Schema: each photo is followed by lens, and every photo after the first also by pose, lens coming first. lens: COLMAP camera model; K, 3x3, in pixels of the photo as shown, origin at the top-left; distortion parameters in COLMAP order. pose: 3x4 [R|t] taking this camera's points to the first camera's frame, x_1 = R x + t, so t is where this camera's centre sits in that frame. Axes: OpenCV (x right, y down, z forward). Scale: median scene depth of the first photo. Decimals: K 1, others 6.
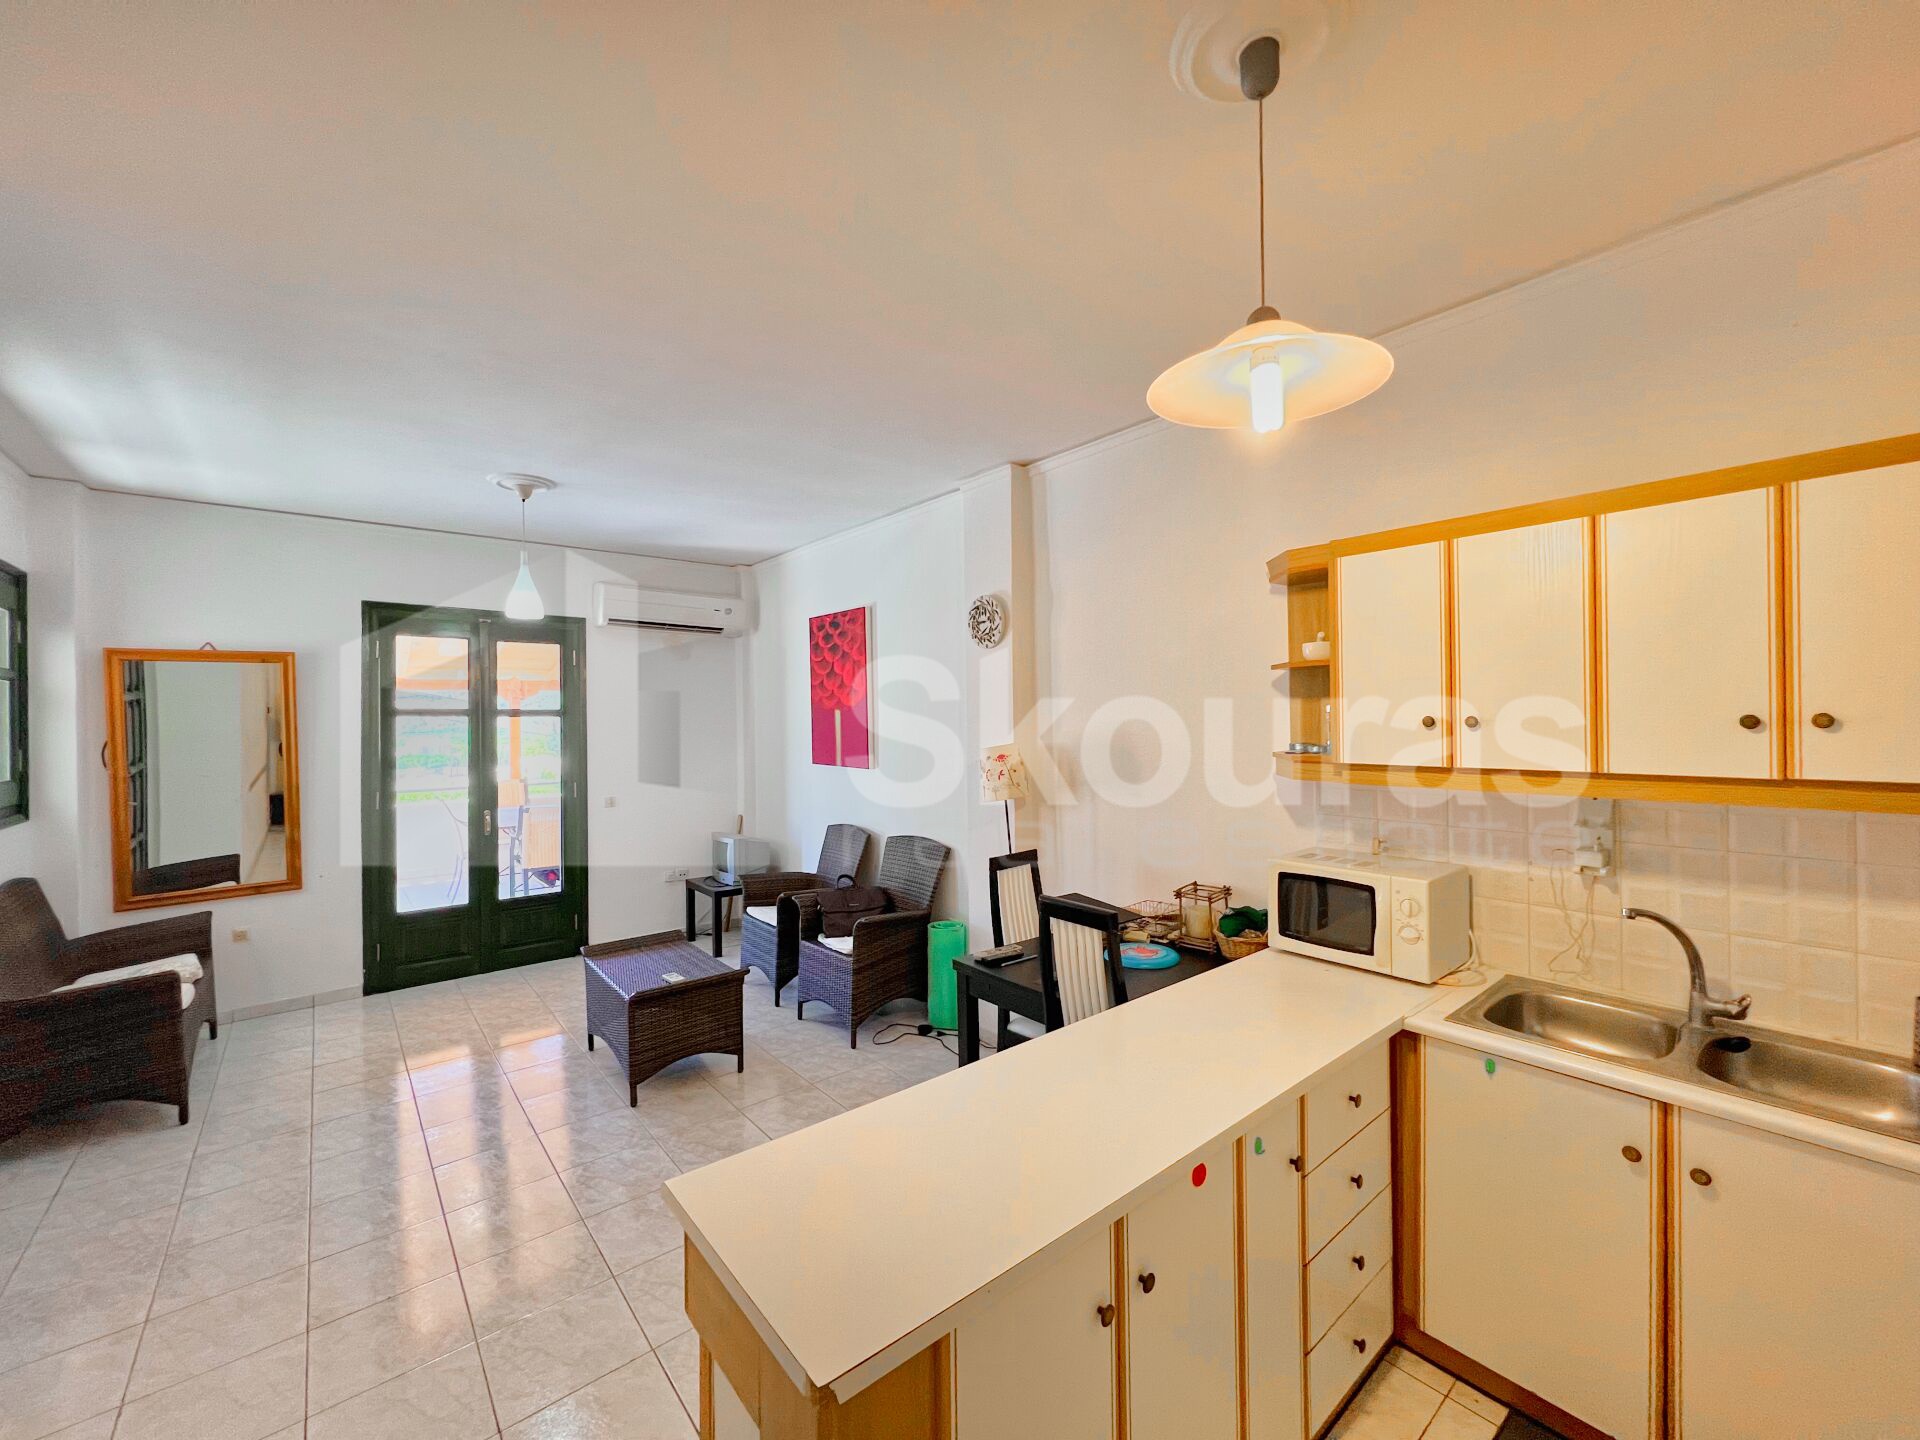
lens RADIAL K [[769.5, 0, 961.2], [0, 769.5, 719.5], [0, 0, 1]] dist [-0.005584, 0.000877]
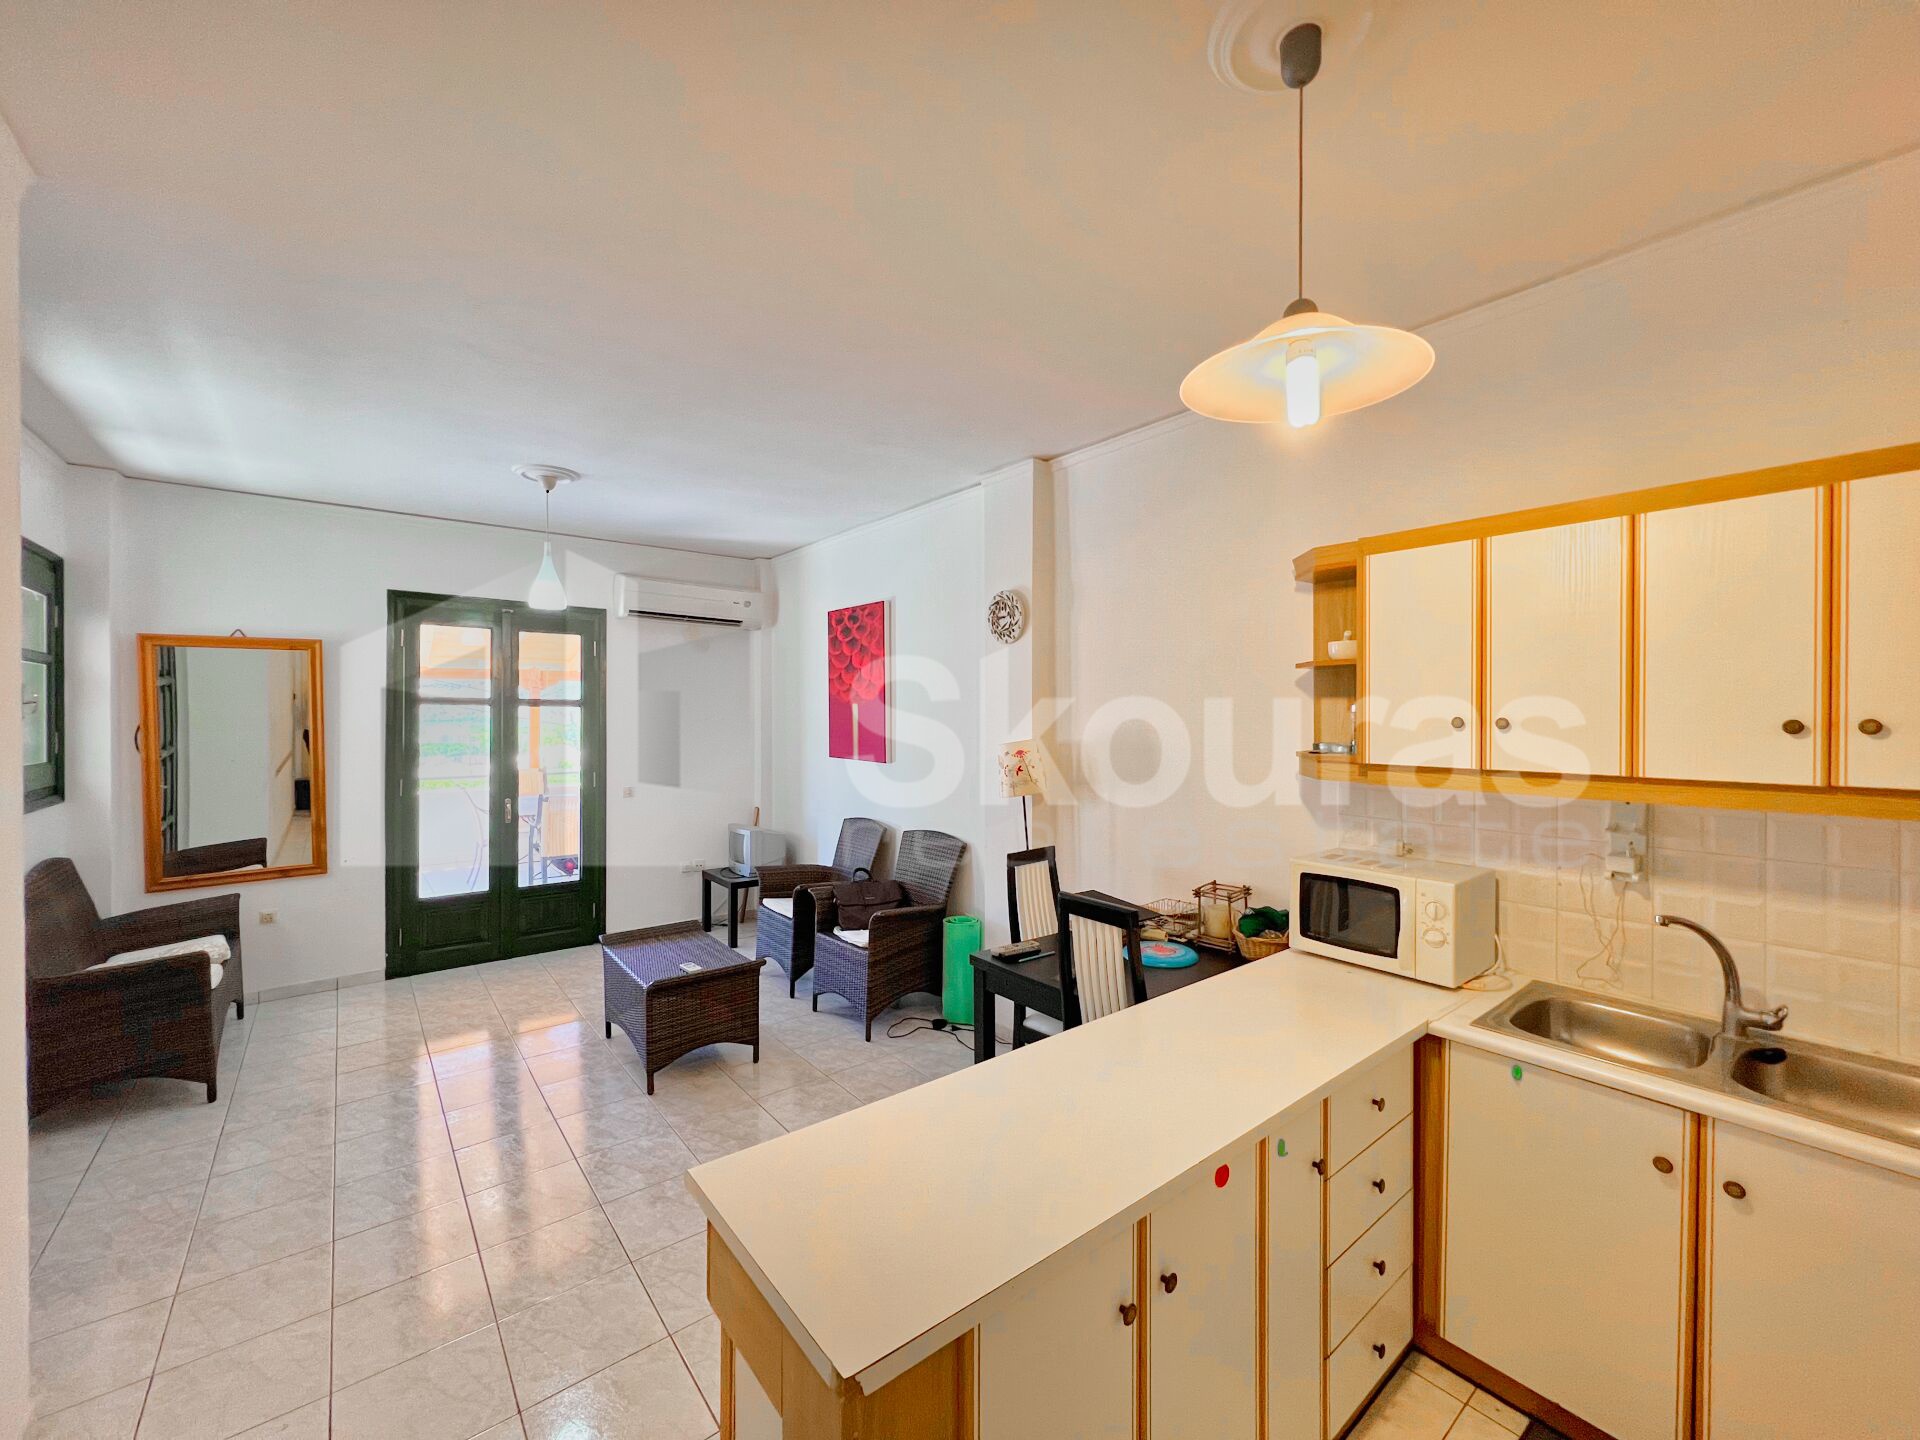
lens RADIAL K [[769.5, 0, 961.3], [0, 769.5, 719.6], [0, 0, 1]] dist [-0.005584, 0.000877]
pose [[0.999755, 0.013241, -0.017737, -0.006543], [-0.013142, 0.999898, 0.005658, 0.000864], [0.017810, -0.005424, 0.999827, 0.001744]]
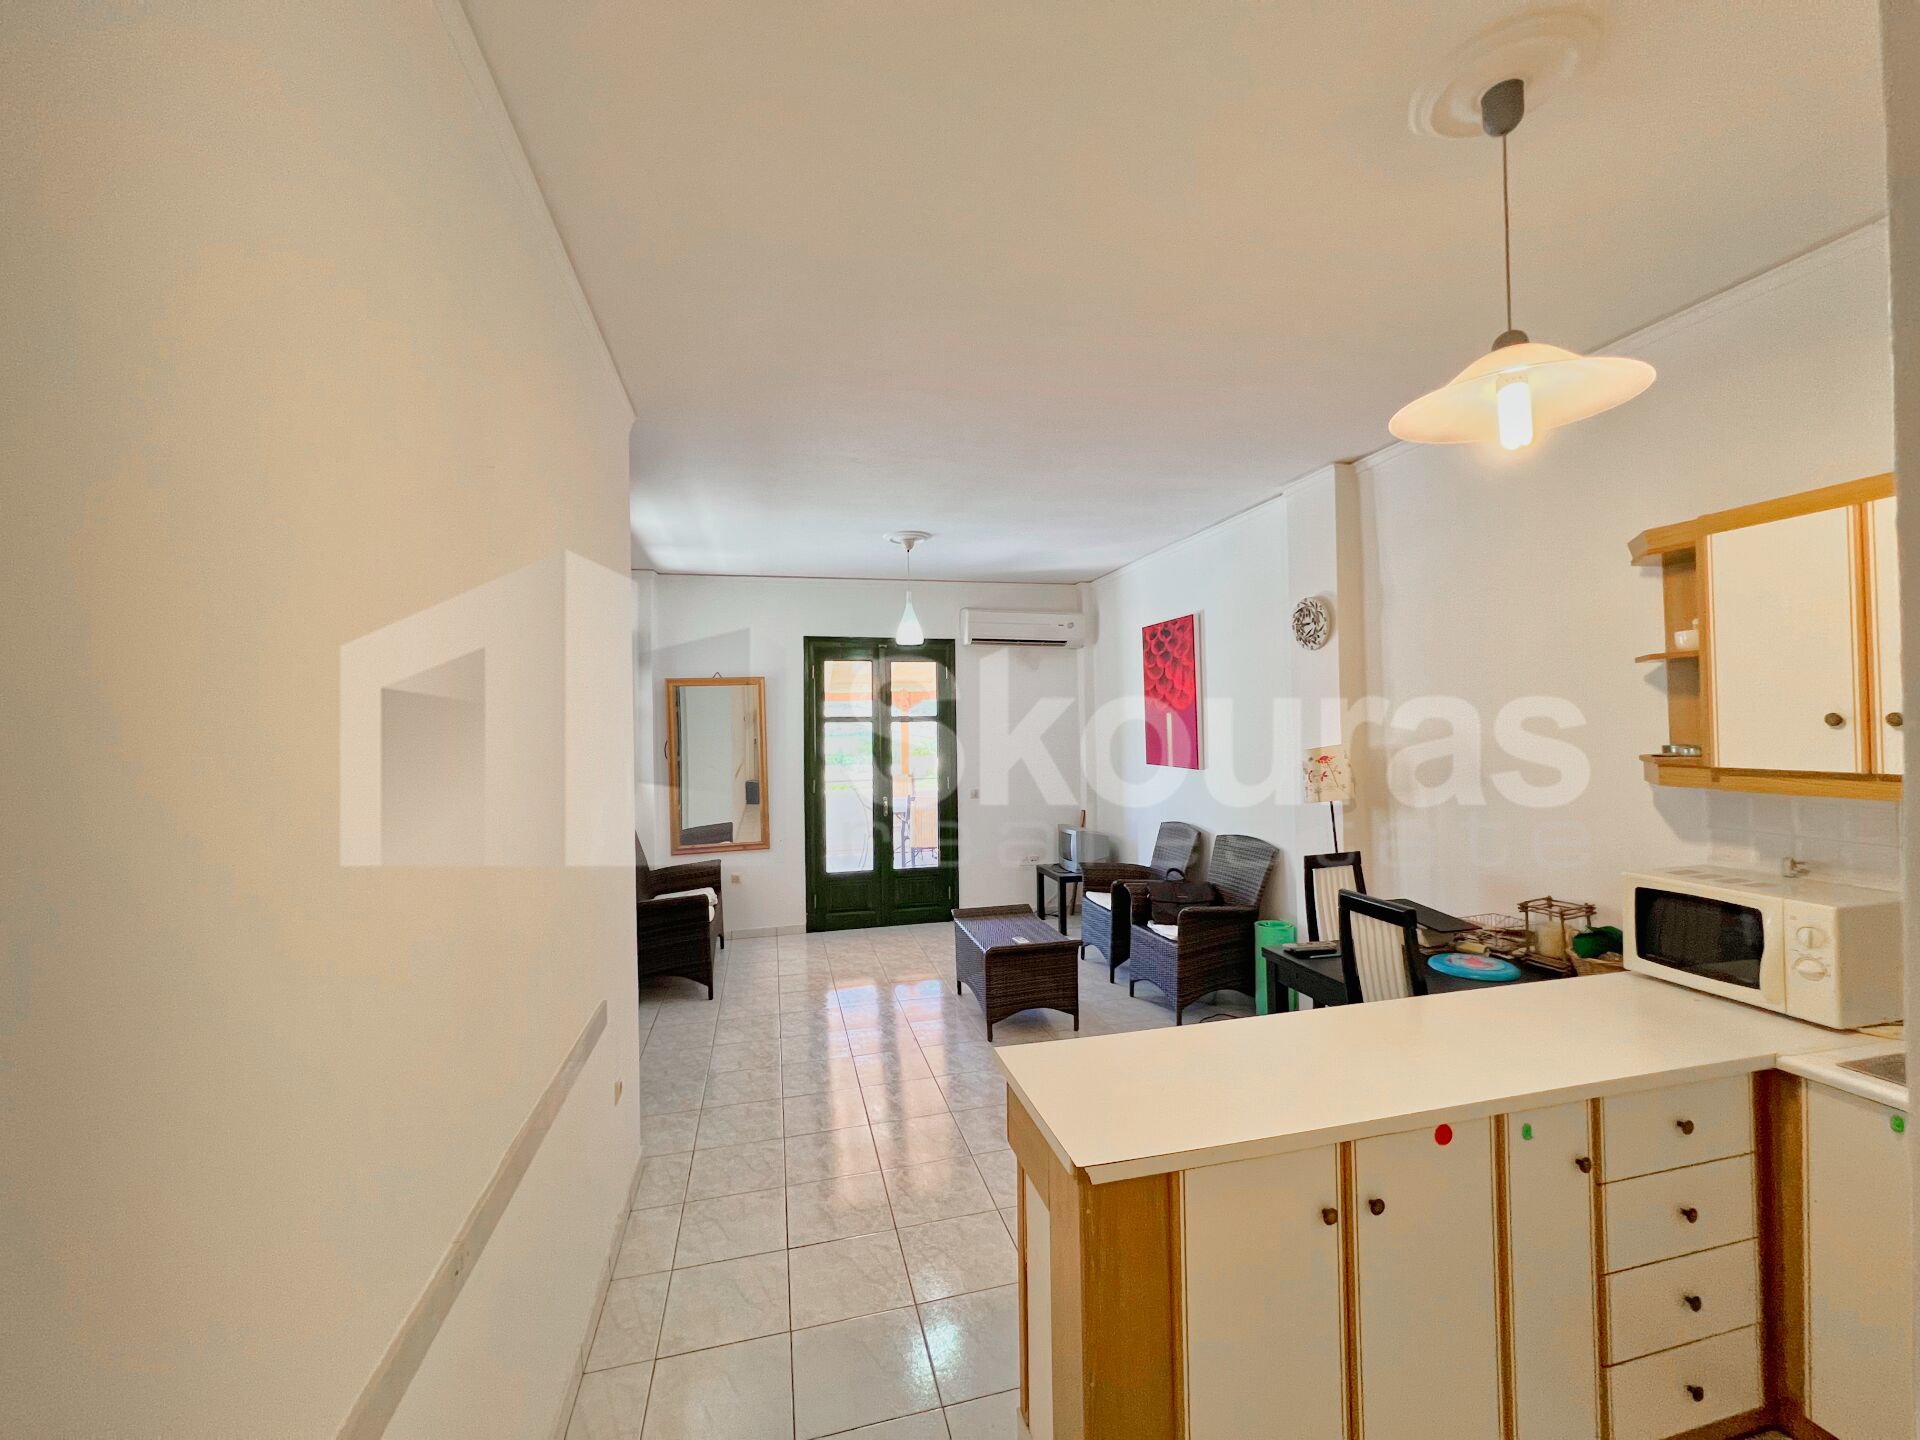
lens RADIAL K [[772.2, 0, 957.5], [0, 772.2, 720.4], [0, 0, 1]] dist [-0.005913, 0.001373]
pose [[0.896699, -0.009038, -0.442548, 0.066174], [0.007831, 0.999959, -0.004554, 0.000020], [0.442571, 0.000618, 0.896733, -0.109660]]
